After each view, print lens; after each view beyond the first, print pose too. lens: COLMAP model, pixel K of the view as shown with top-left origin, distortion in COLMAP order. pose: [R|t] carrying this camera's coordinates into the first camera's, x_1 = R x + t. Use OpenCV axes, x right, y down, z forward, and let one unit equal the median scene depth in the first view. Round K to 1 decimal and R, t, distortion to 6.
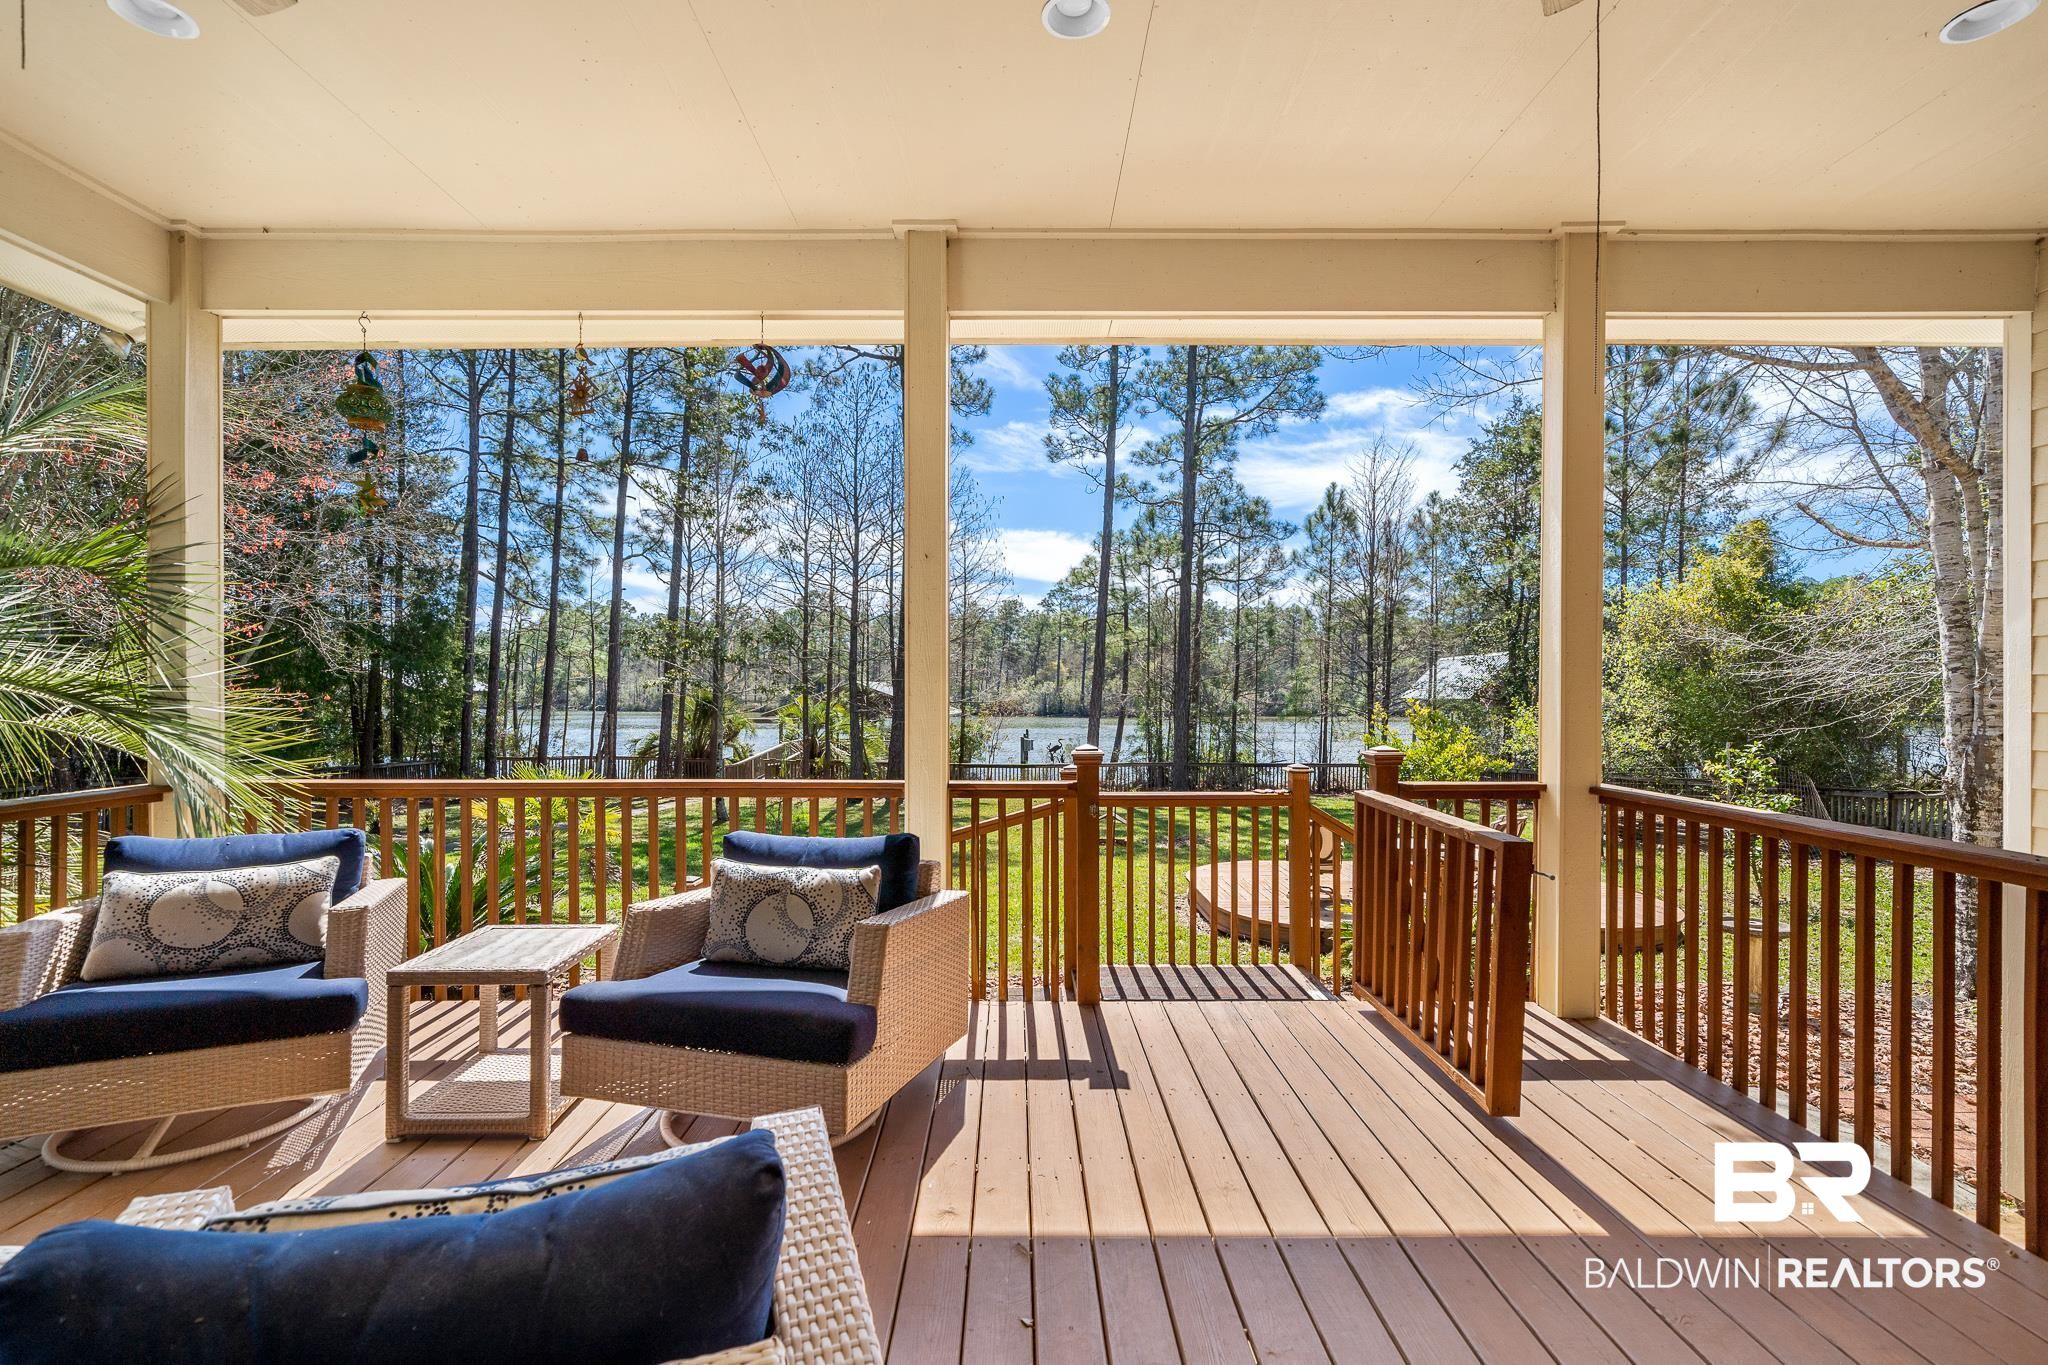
lens RADIAL K [[962.0, 0, 1019.9], [0, 962.0, 695.3], [0, 0, 1]] dist [0.001690, 0.000220]
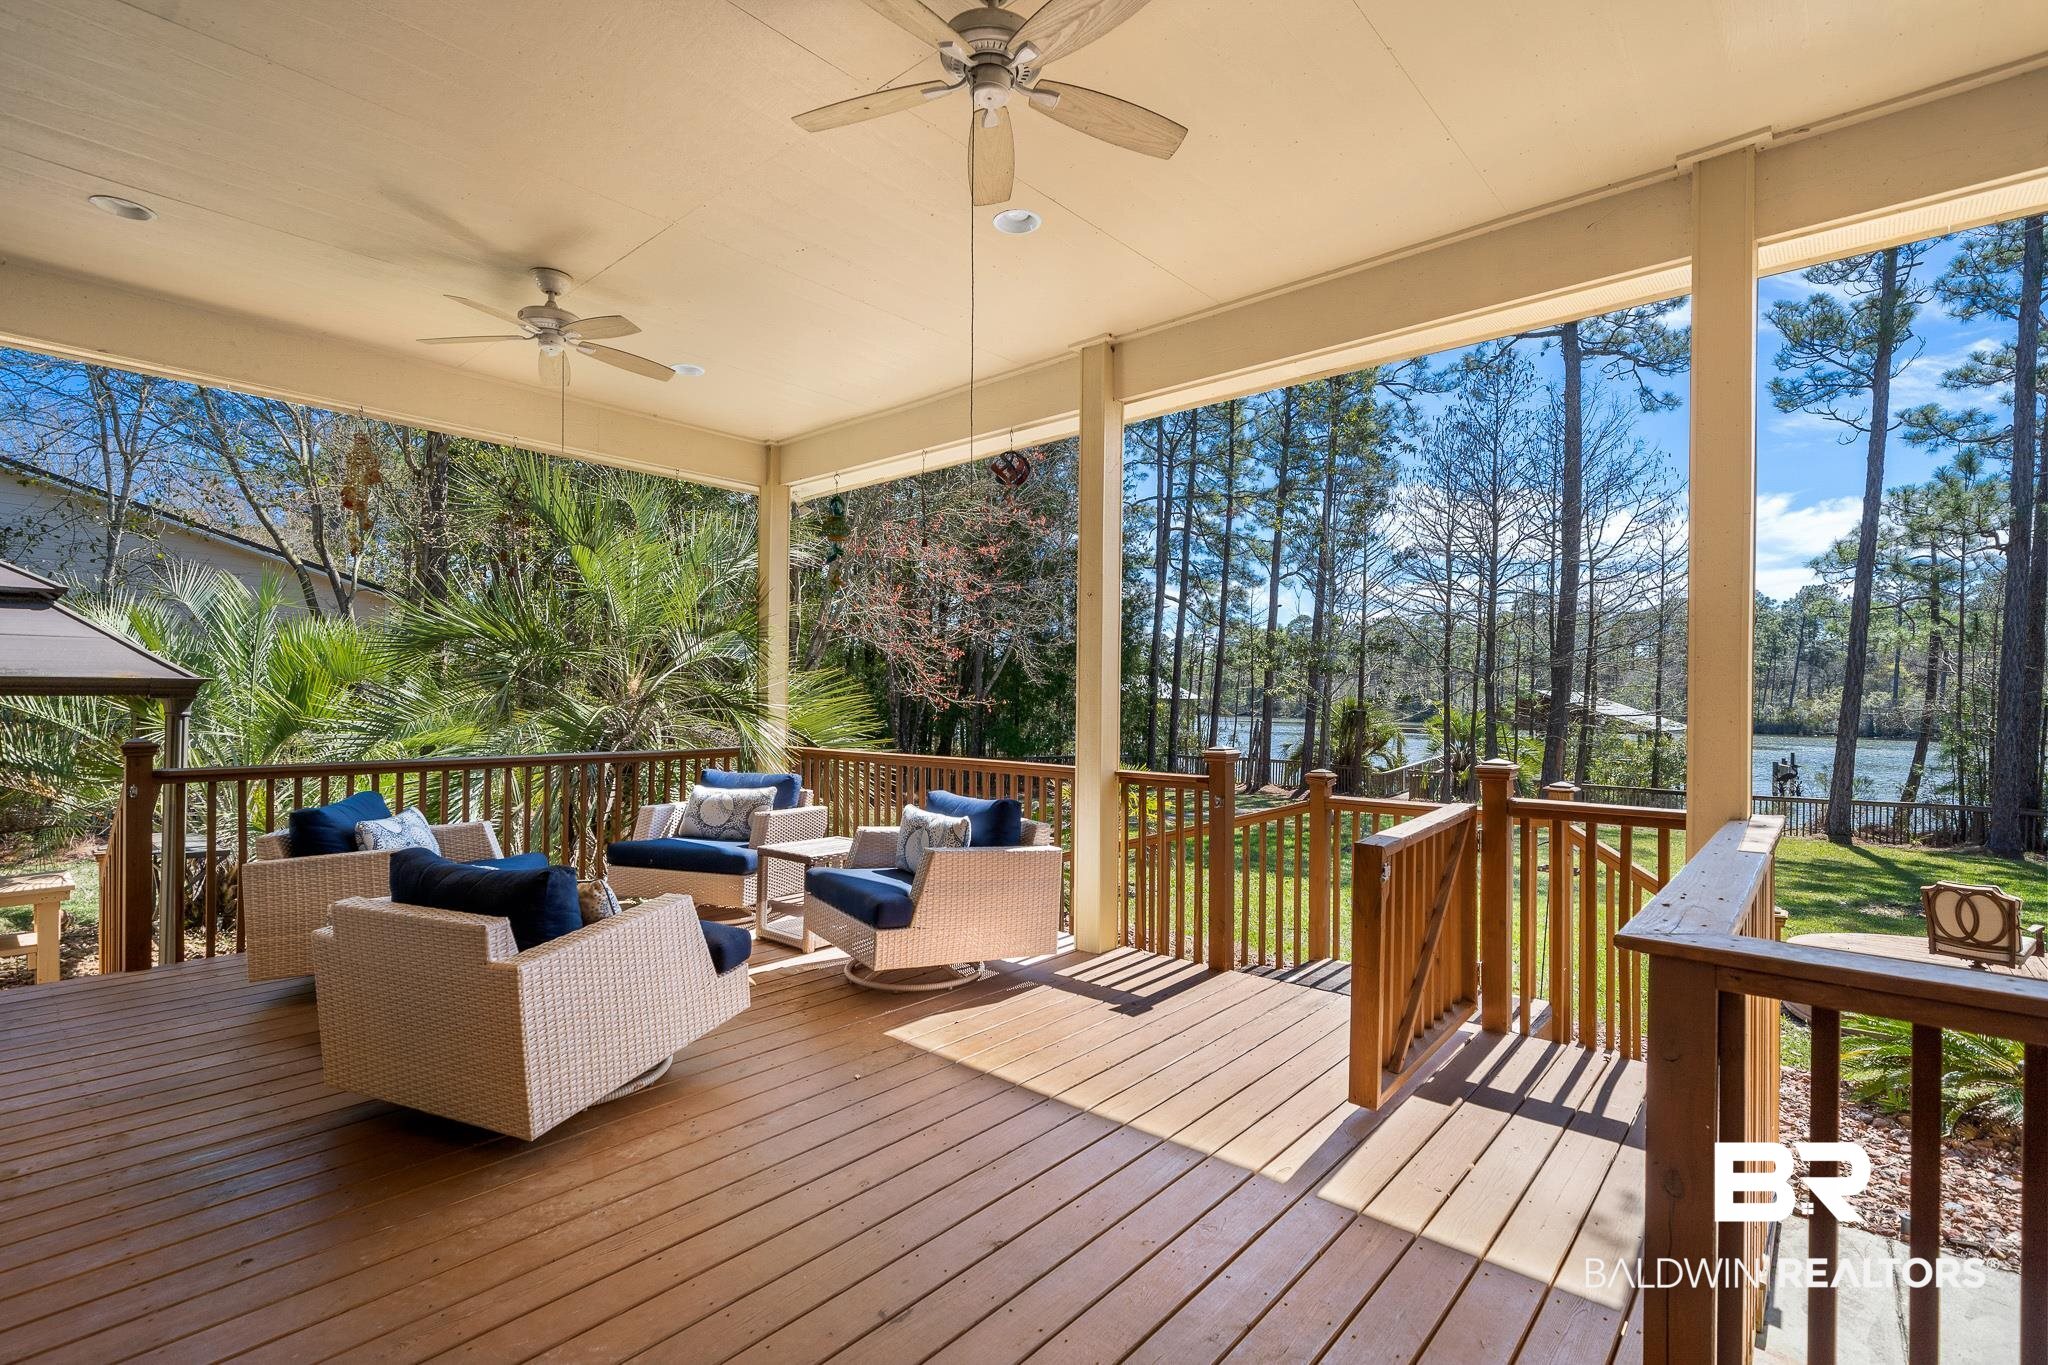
lens RADIAL K [[957.3, 0, 1001.2], [0, 957.3, 684.5], [0, 0, 1]] dist [0.001214, 0.000213]
pose [[0.734536, -0.003894, -0.678558, 0.124404], [-0.010455, 0.999800, -0.017055, 0.000178], [0.678489, 0.019622, 0.734349, -0.005406]]
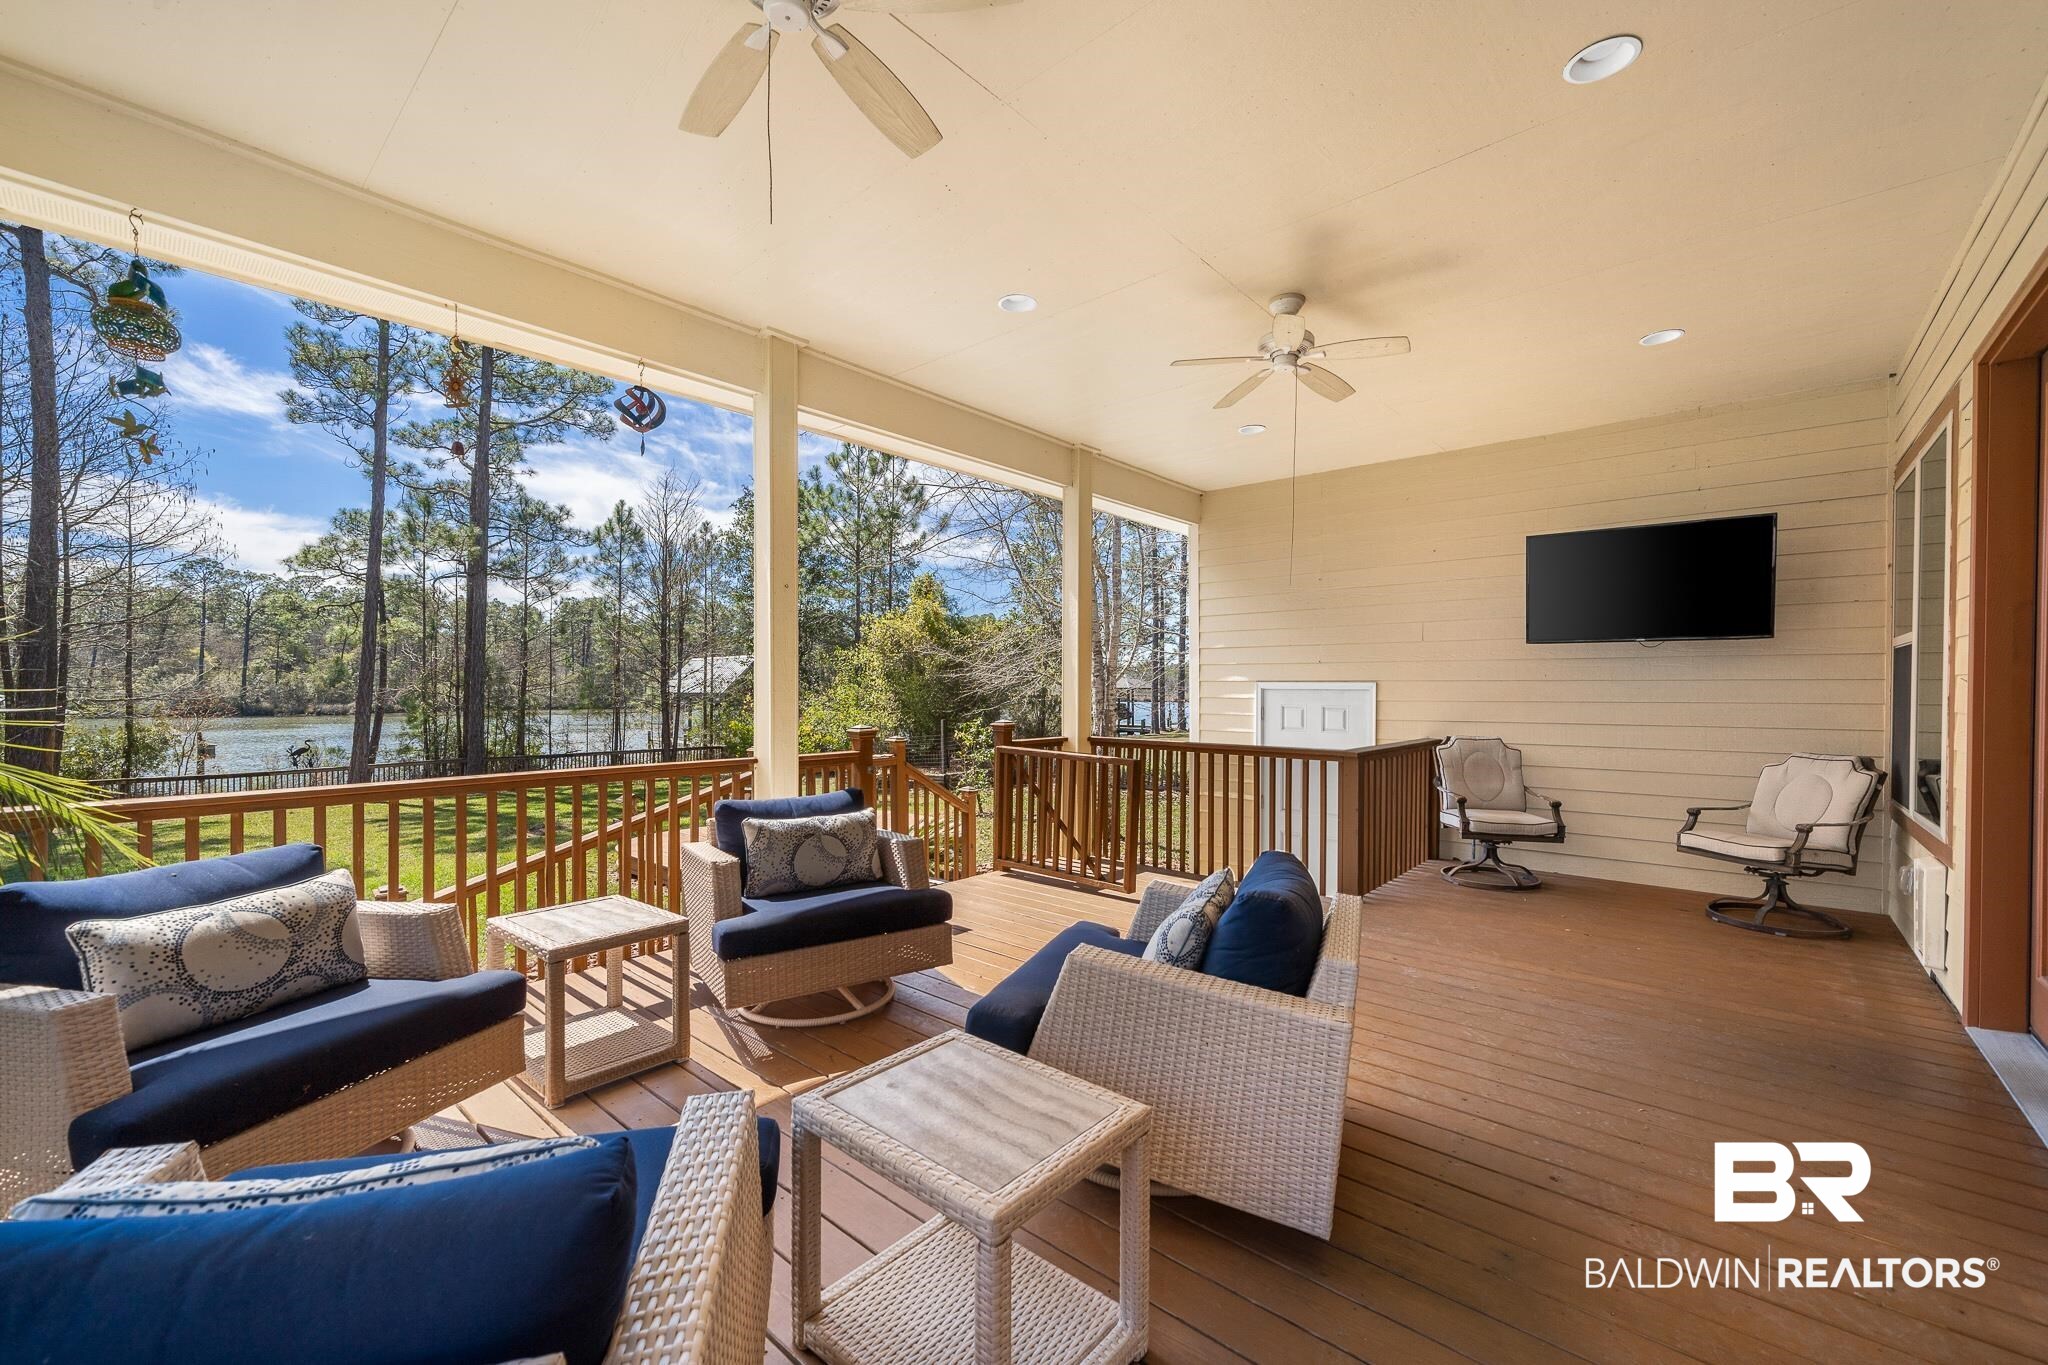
lens RADIAL K [[834.8, 0, 1043.7], [0, 834.8, 682.0], [0, 0, 1]] dist [-0.002454, -0.000069]
pose [[0.645746, 0.005766, 0.763531, -0.134388], [0.001385, 0.999961, -0.008723, -0.000189], [-0.763551, 0.006690, 0.645713, -0.002003]]
